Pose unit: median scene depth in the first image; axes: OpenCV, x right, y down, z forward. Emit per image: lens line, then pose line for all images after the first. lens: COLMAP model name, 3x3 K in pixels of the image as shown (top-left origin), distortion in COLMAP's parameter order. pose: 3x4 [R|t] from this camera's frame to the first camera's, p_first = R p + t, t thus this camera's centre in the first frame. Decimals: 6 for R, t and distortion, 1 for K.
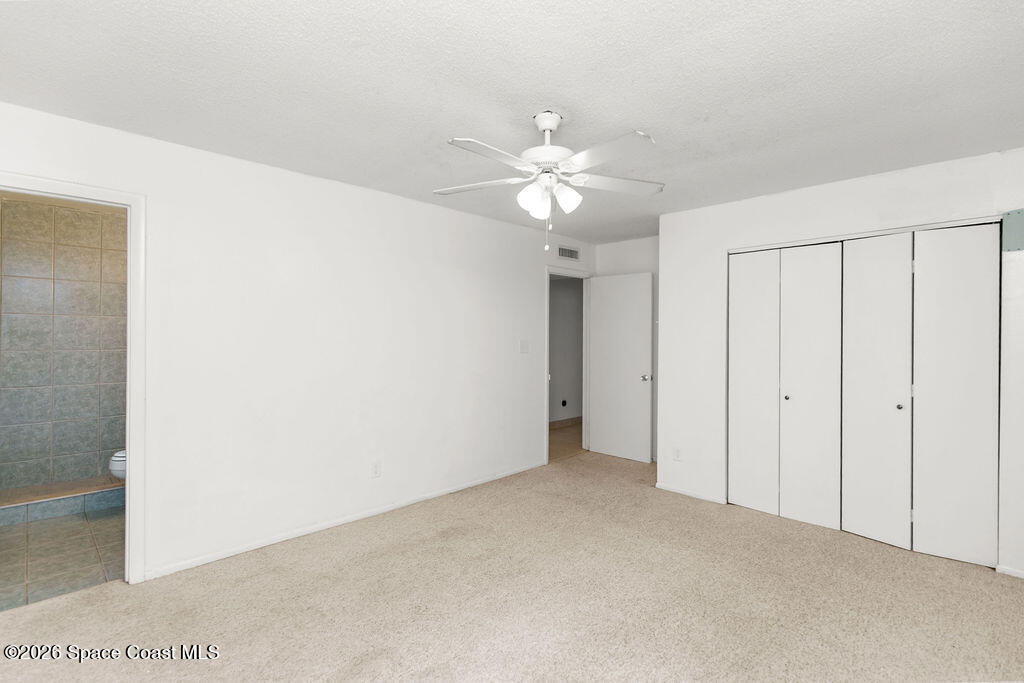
lens RADIAL K [[460.0, 0, 509.0], [0, 460.0, 341.9], [0, 0, 1]] dist [0.009341, -0.001170]
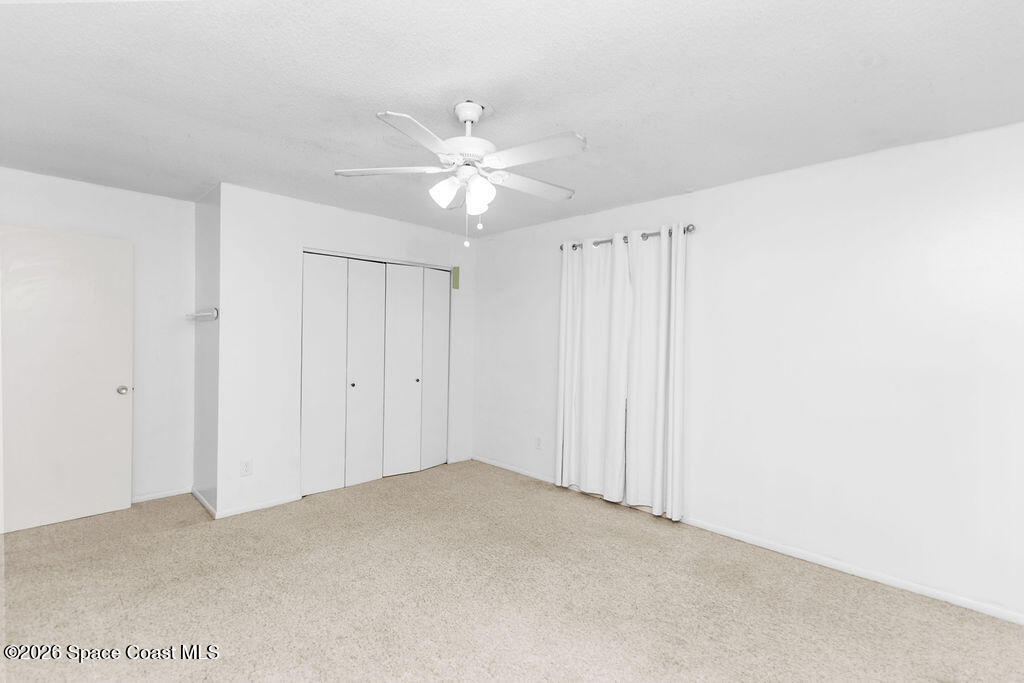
lens RADIAL K [[460.0, 0, 509.0], [0, 460.0, 341.9], [0, 0, 1]] dist [0.009341, -0.001170]
pose [[0.015170, -0.019053, 0.999703, -0.573799], [-0.002994, 0.999813, 0.019101, -0.013664], [-0.999880, -0.003283, 0.015110, 0.576971]]
